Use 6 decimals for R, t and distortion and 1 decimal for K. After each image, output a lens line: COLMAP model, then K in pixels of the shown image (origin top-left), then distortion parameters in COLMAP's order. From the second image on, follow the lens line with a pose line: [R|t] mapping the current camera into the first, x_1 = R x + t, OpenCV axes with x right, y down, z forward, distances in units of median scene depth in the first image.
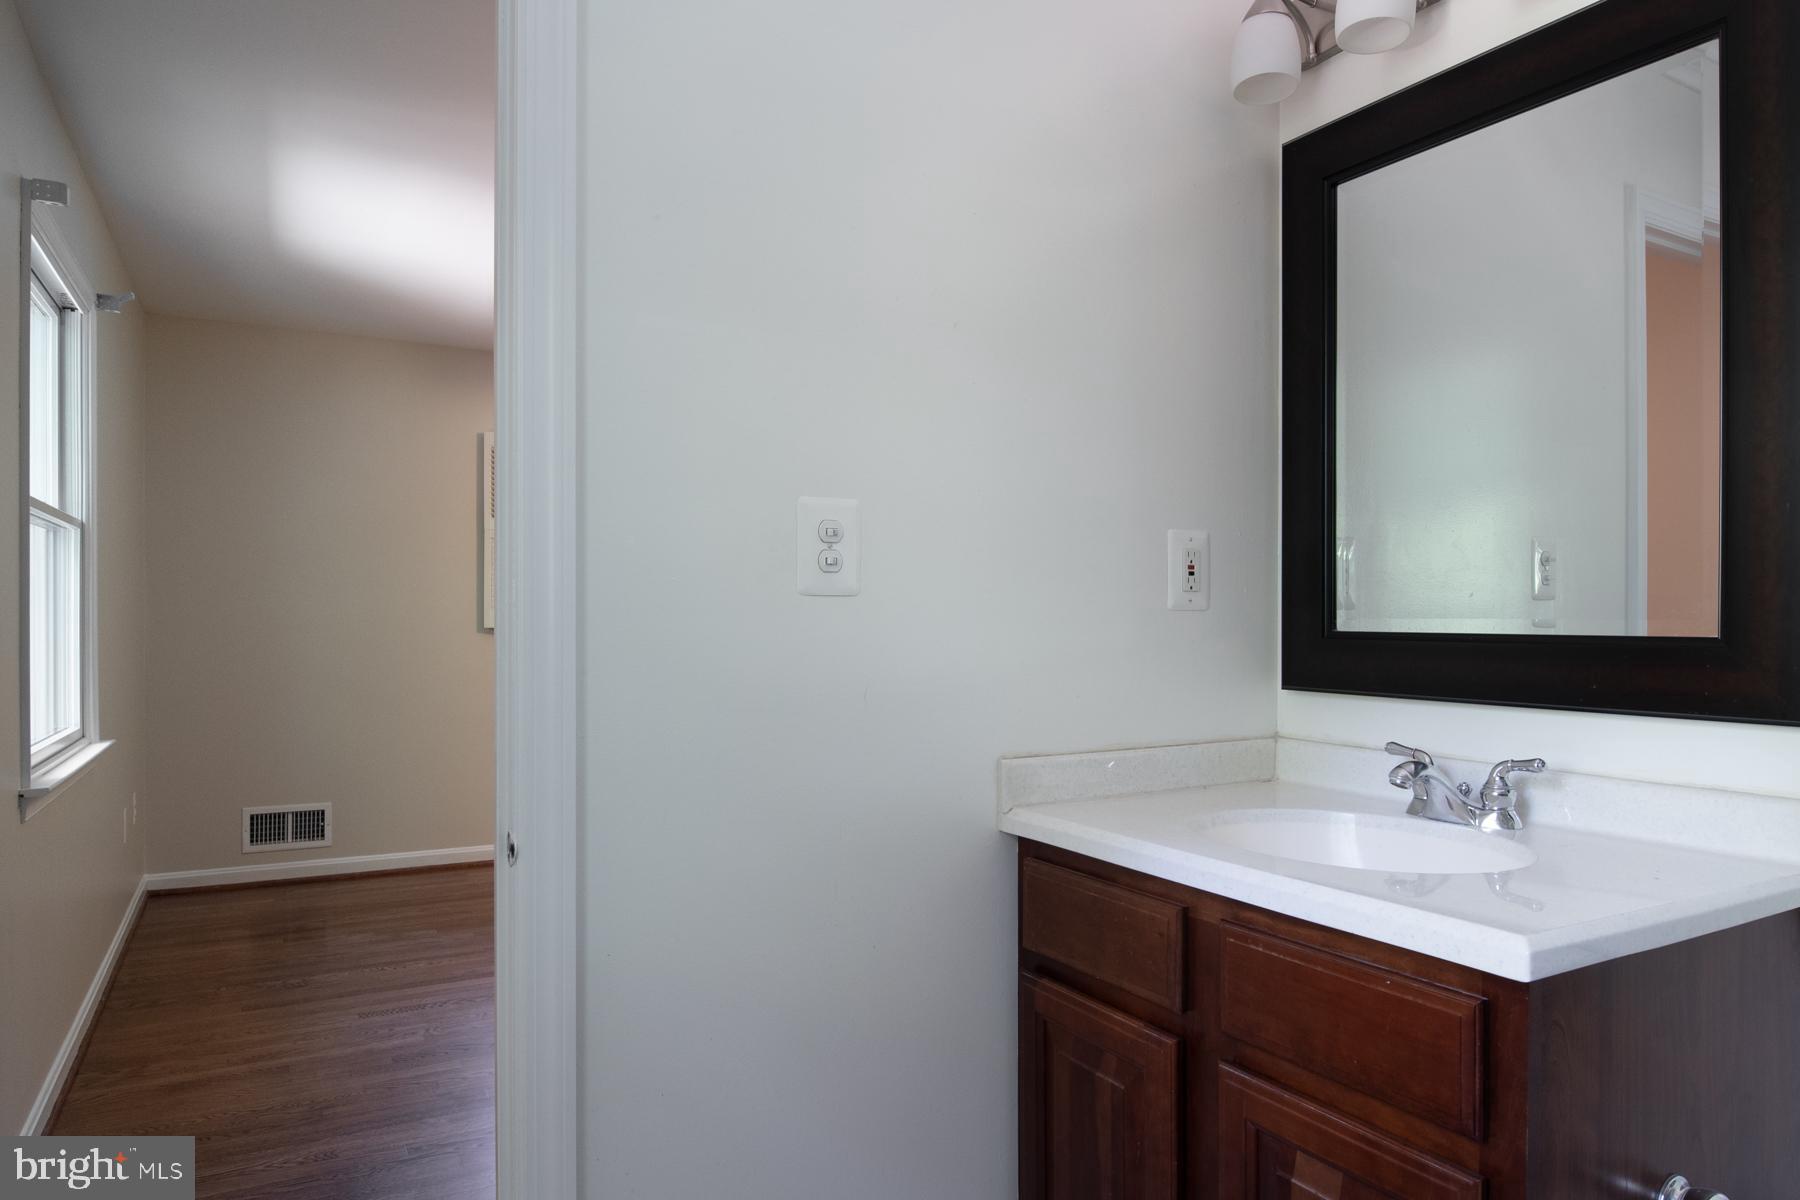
lens RADIAL K [[1119.1, 0, 900.0], [0, 1119.1, 600.0], [0, 0, 1]] dist [0.000981, -0.018854]
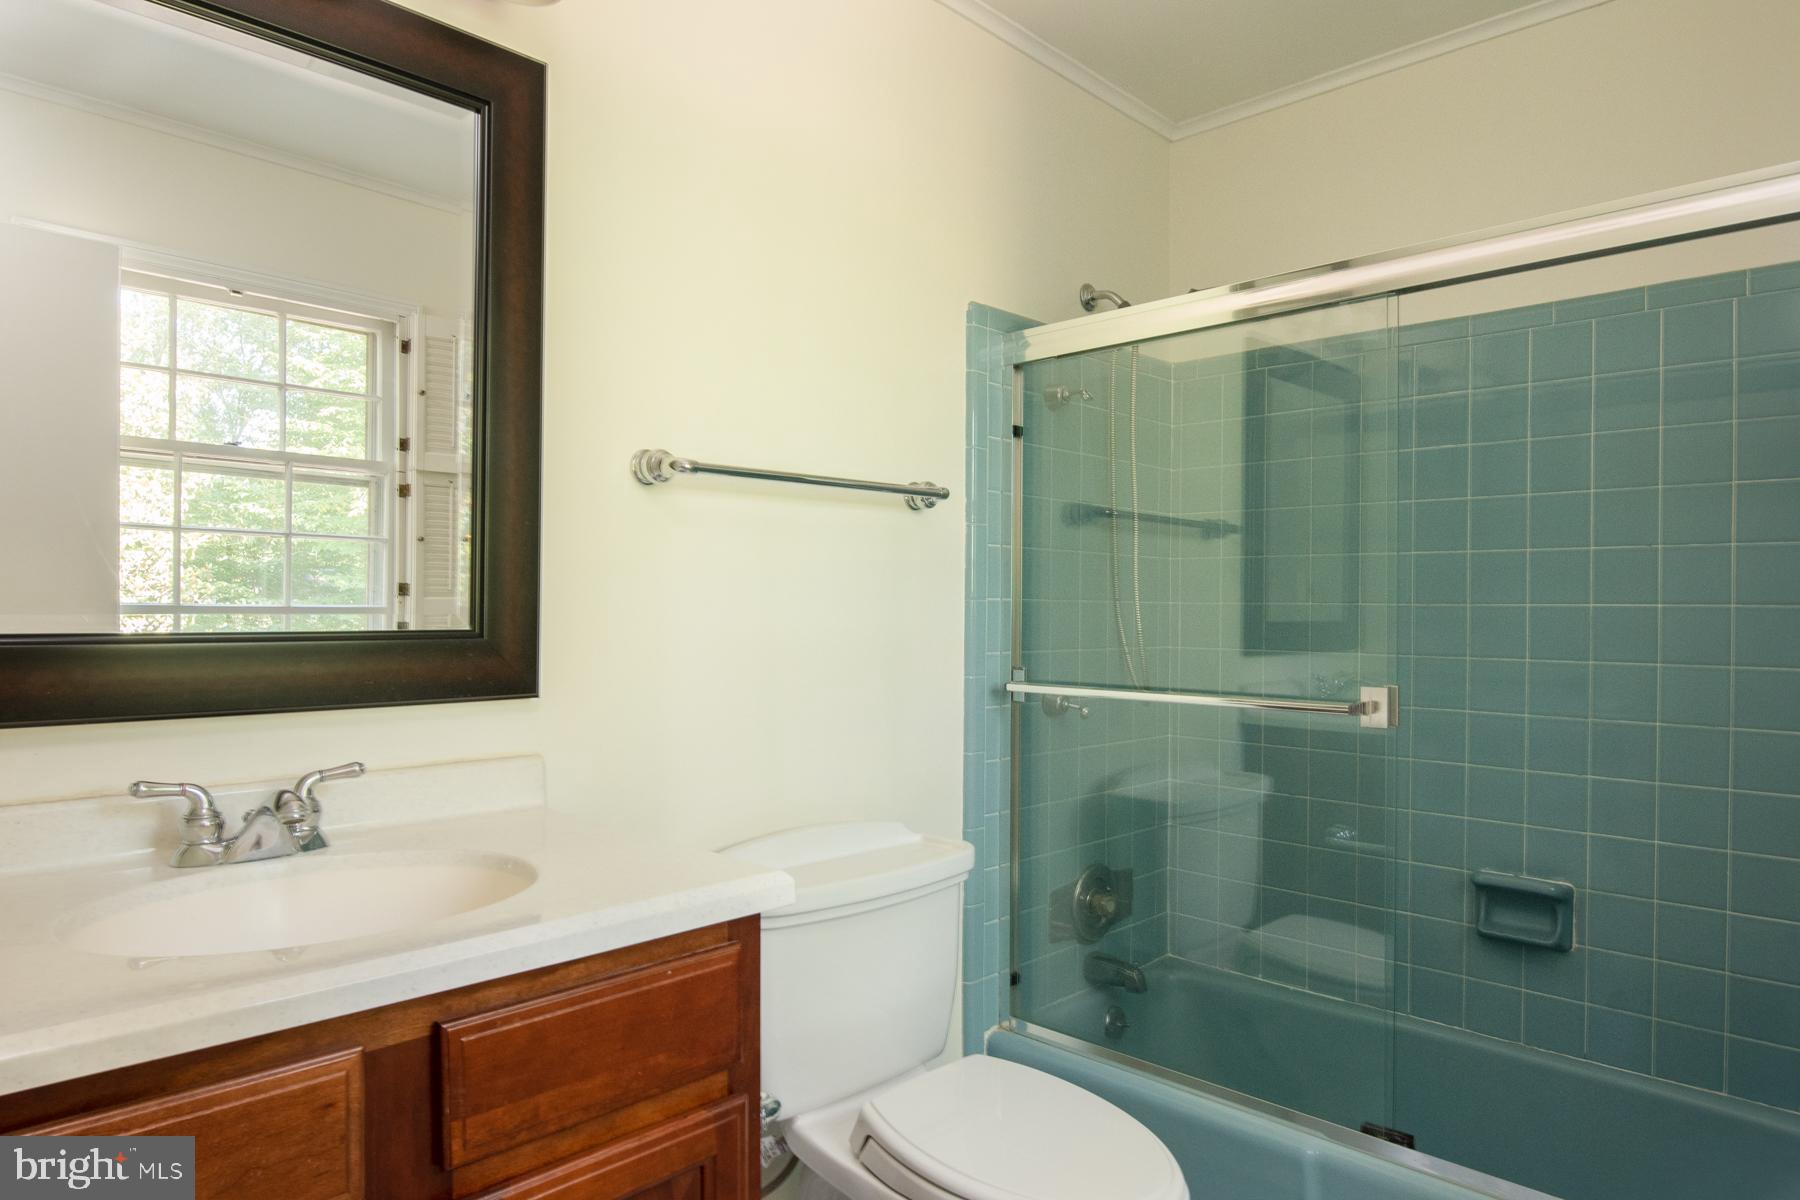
lens RADIAL K [[1119.1, 0, 900.0], [0, 1119.1, 600.0], [0, 0, 1]] dist [0.000981, -0.018854]
pose [[-0.290203, -0.000457, 0.956965, -0.511807], [-0.015378, 0.999873, -0.004186, 0.005941], [-0.956842, -0.015931, -0.290173, 0.948477]]
